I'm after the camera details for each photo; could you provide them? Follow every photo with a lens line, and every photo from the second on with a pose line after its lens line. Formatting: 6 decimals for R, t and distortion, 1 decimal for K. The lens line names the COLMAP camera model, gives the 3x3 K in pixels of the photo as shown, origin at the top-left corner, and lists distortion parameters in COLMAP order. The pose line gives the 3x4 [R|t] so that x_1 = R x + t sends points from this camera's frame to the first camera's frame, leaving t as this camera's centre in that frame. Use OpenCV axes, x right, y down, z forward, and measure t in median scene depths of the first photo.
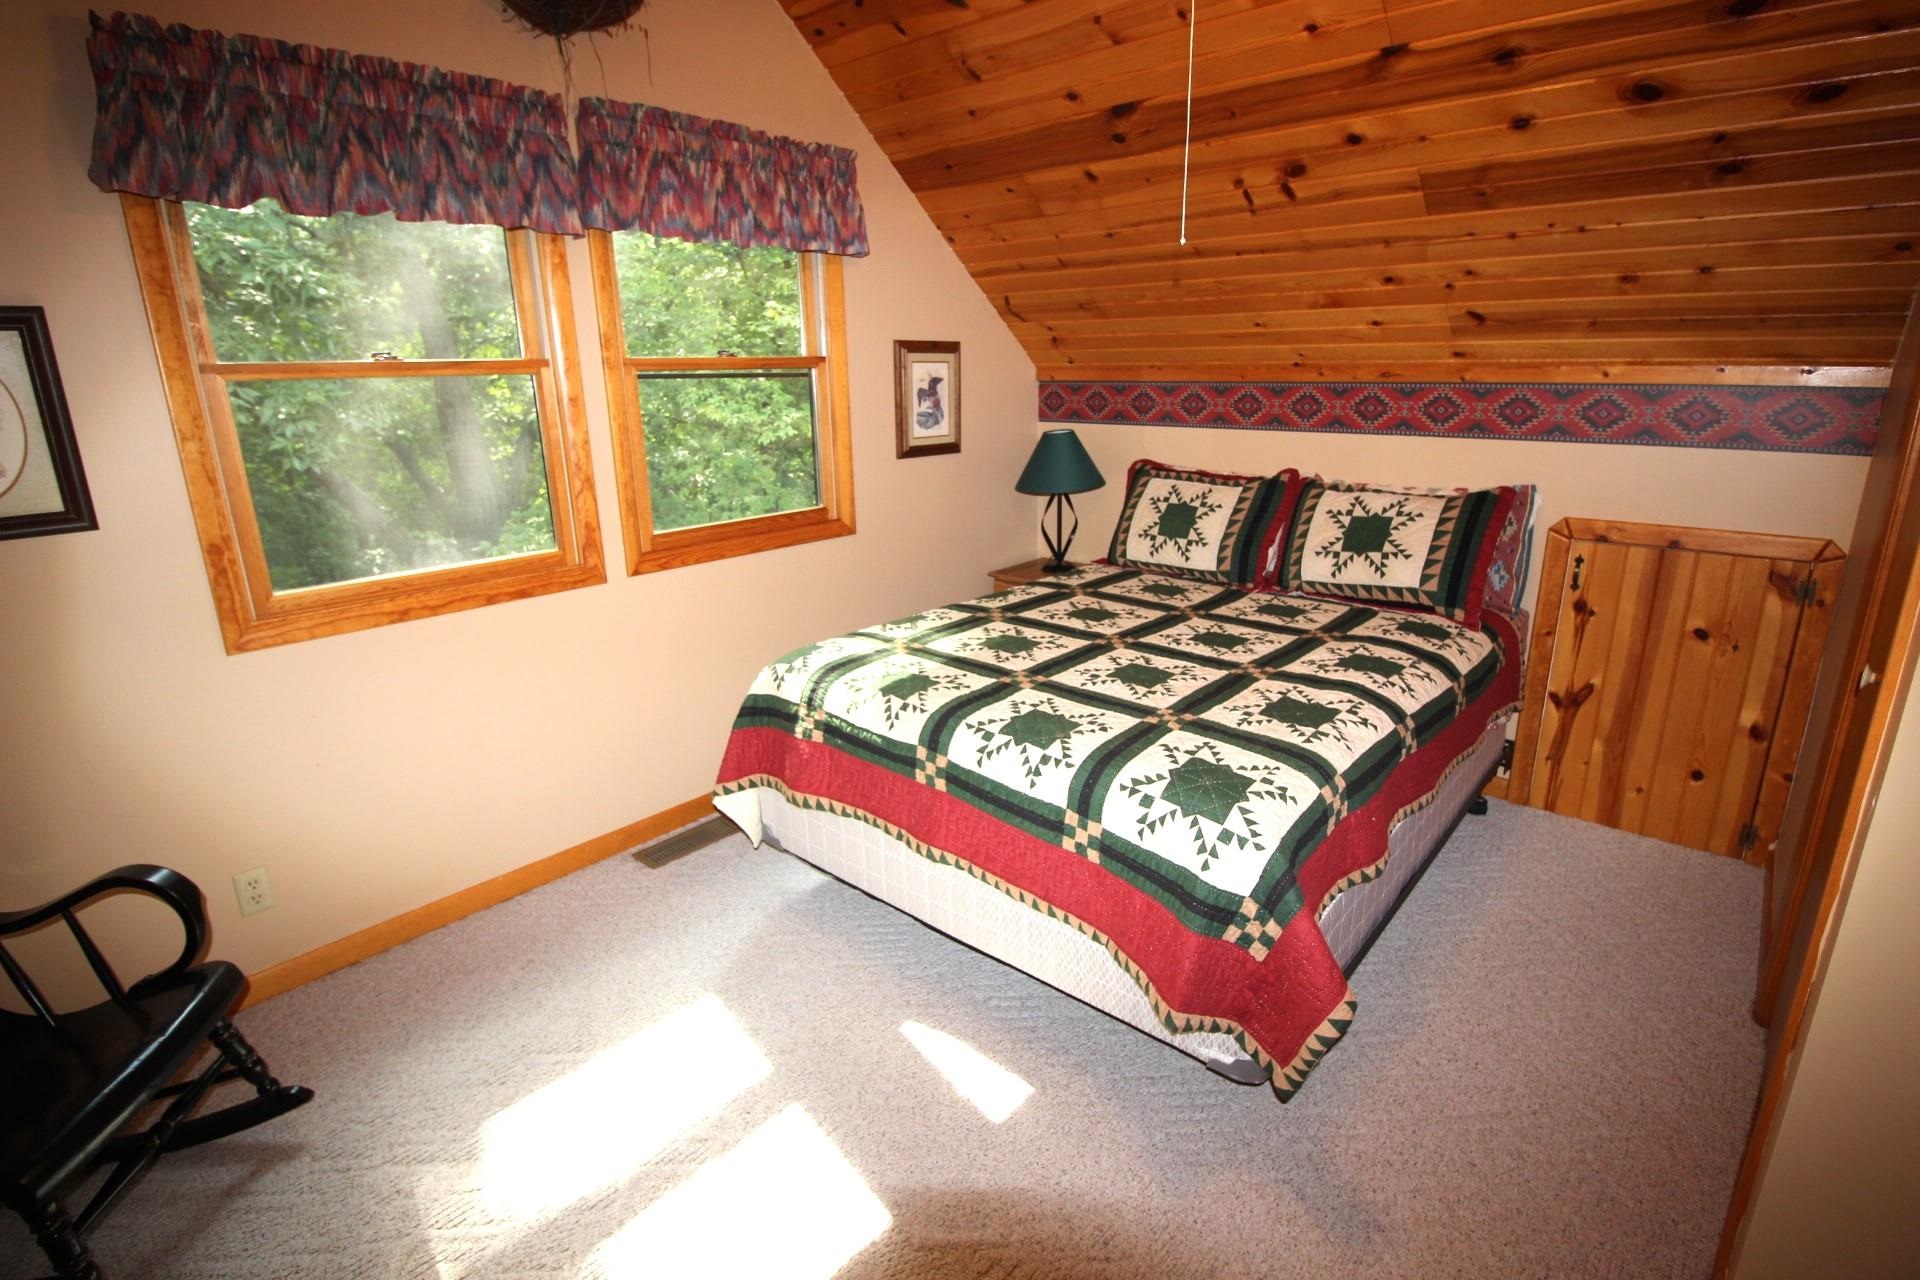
lens RADIAL K [[940.5, 0, 961.8], [0, 940.5, 633.9], [0, 0, 1]] dist [-0.038752, -0.001360]
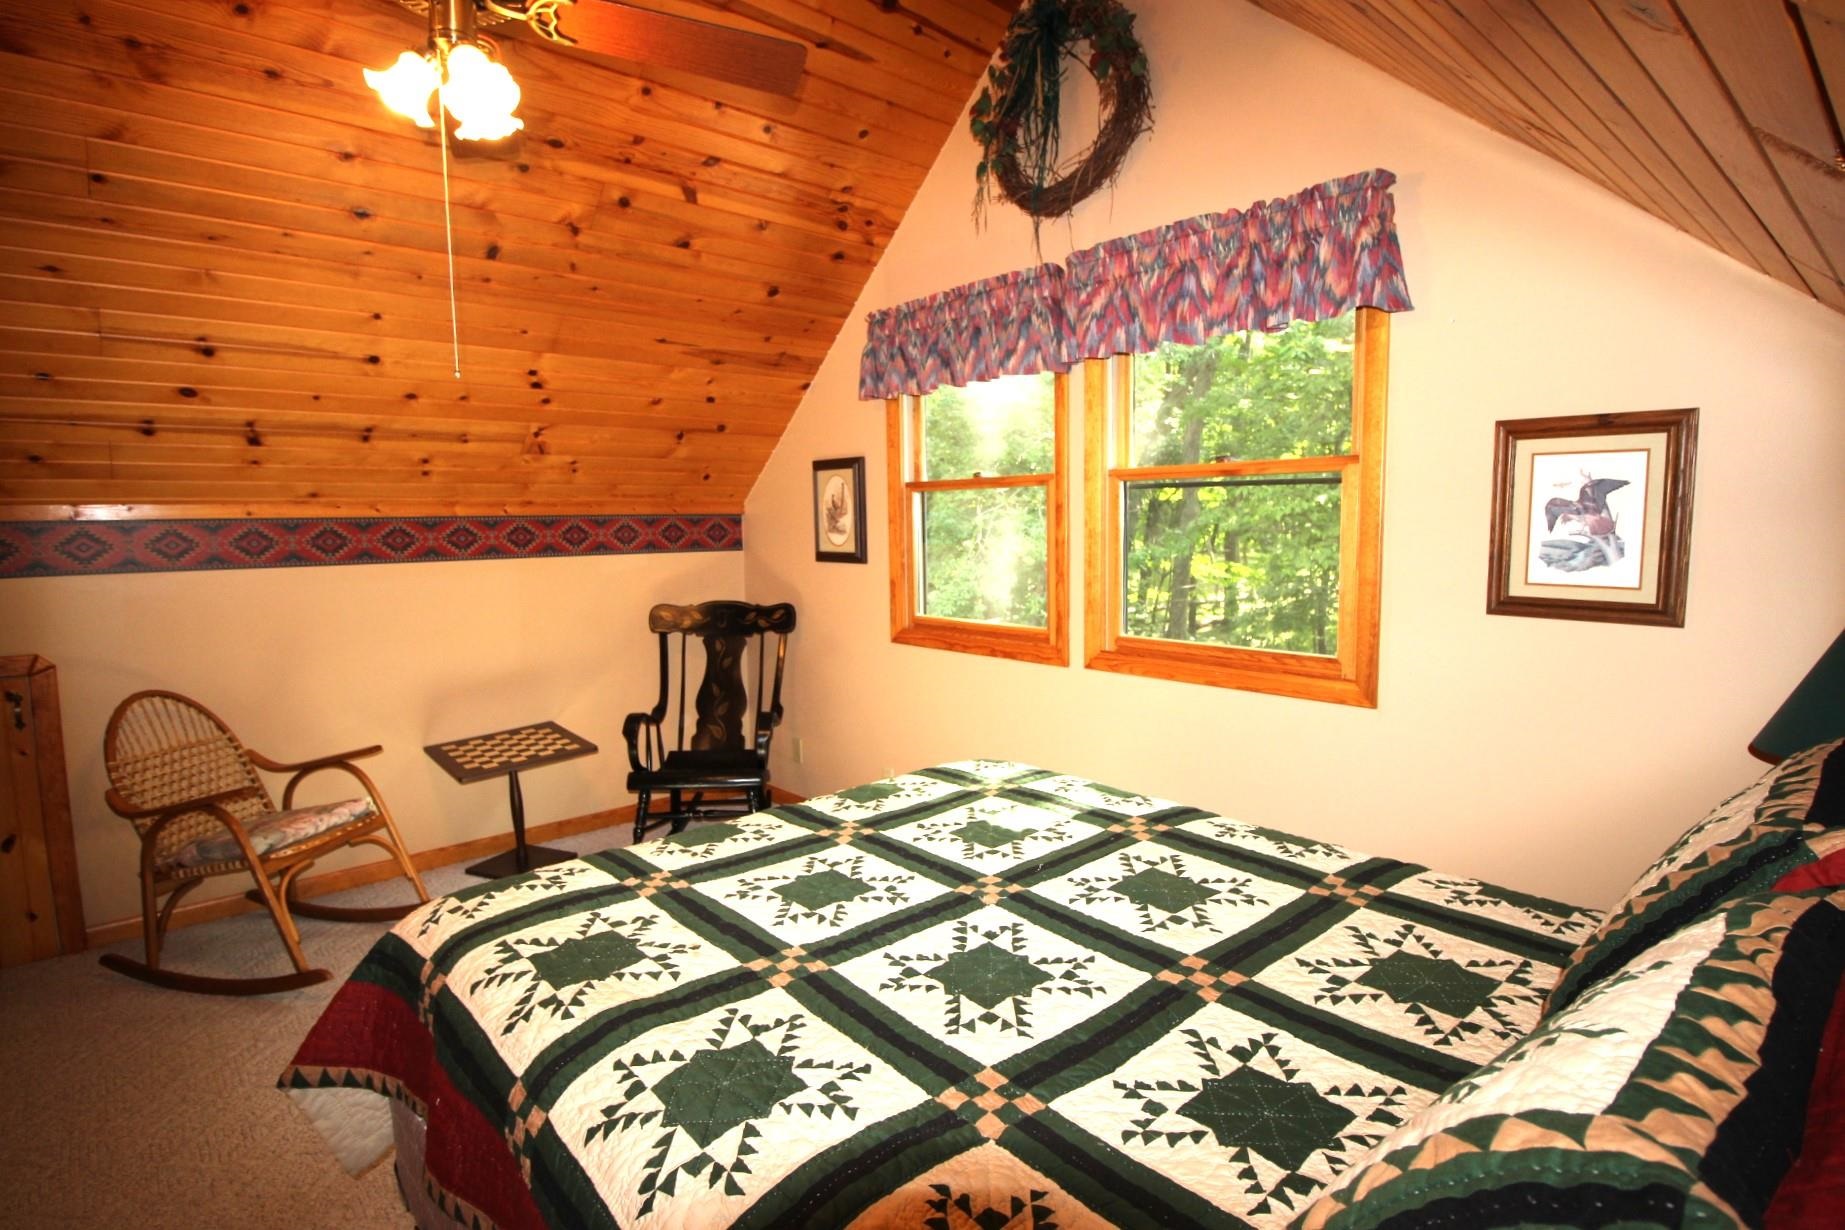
lens RADIAL K [[903.7, 0, 921.3], [0, 903.7, 617.5], [0, 0, 1]] dist [-0.038752, -0.001360]
pose [[-0.121813, 0.126322, -0.984482, 0.544281], [-0.251533, 0.955561, 0.153734, -0.182071], [0.960152, 0.266356, -0.084626, 0.706232]]
